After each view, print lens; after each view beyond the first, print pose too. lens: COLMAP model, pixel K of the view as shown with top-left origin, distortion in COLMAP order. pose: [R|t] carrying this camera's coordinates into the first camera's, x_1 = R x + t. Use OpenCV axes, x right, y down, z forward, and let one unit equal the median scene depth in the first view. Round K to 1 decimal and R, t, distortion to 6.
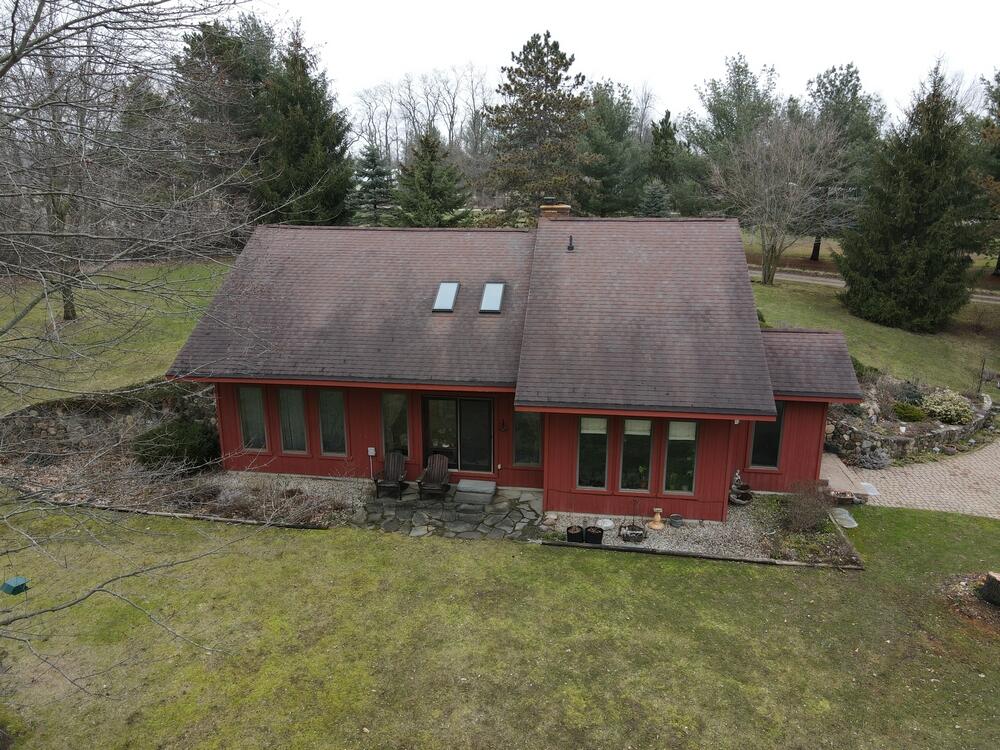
lens RADIAL K [[734.3, 0, 493.2], [0, 734.3, 370.6], [0, 0, 1]] dist [-0.005252, 0.036002]
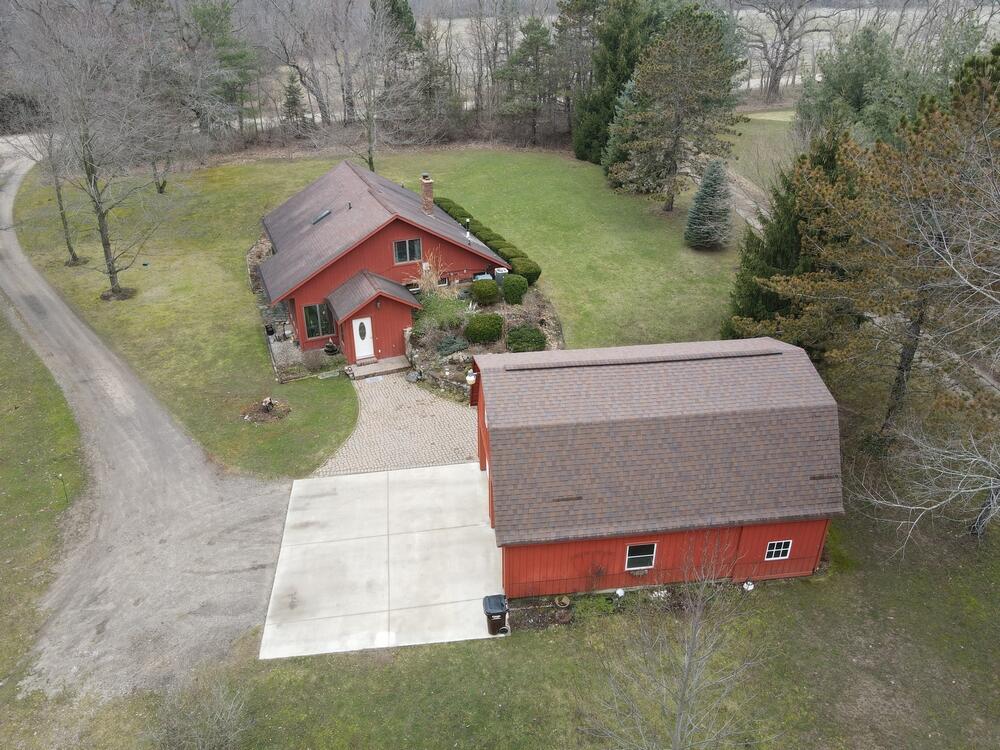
lens RADIAL K [[734.3, 0, 493.2], [0, 734.3, 370.6], [0, 0, 1]] dist [-0.005252, 0.036002]
pose [[0.505086, 0.410765, -0.759053, 2.187592], [-0.223021, 0.911728, 0.344984, -0.593934], [0.833757, -0.004962, 0.552110, 0.267527]]
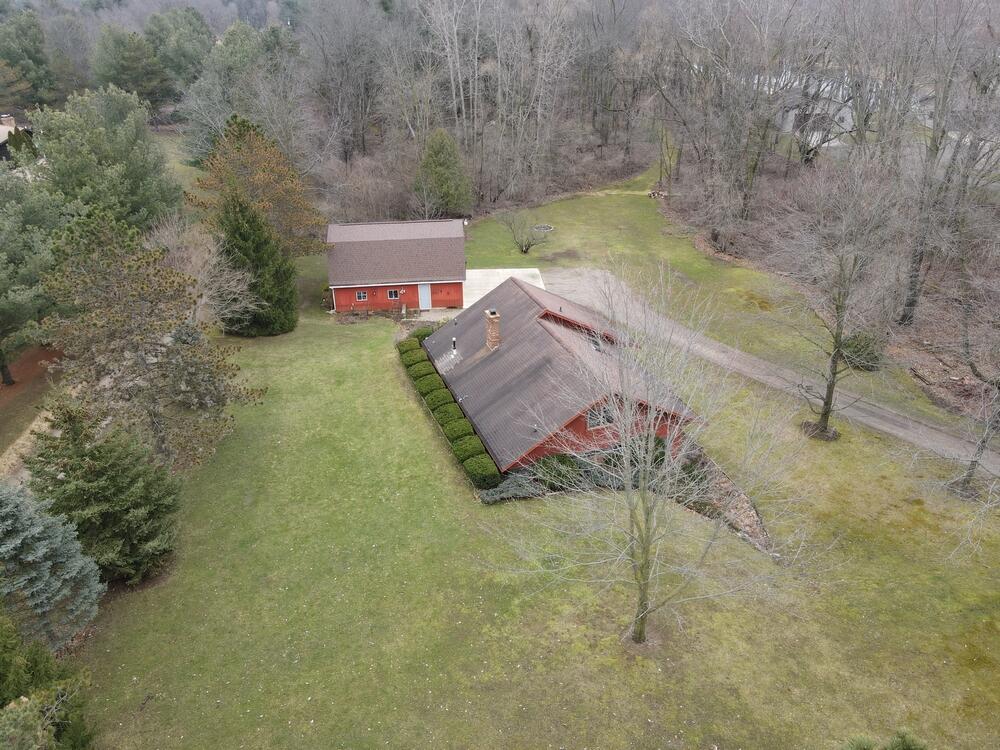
lens RADIAL K [[734.3, 0, 493.2], [0, 734.3, 370.6], [0, 0, 1]] dist [-0.005252, 0.036002]
pose [[-0.470996, -0.414642, 0.778611, -1.740895], [0.243927, 0.787010, 0.566671, -1.456732], [-0.847739, 0.456824, -0.269536, 2.048490]]
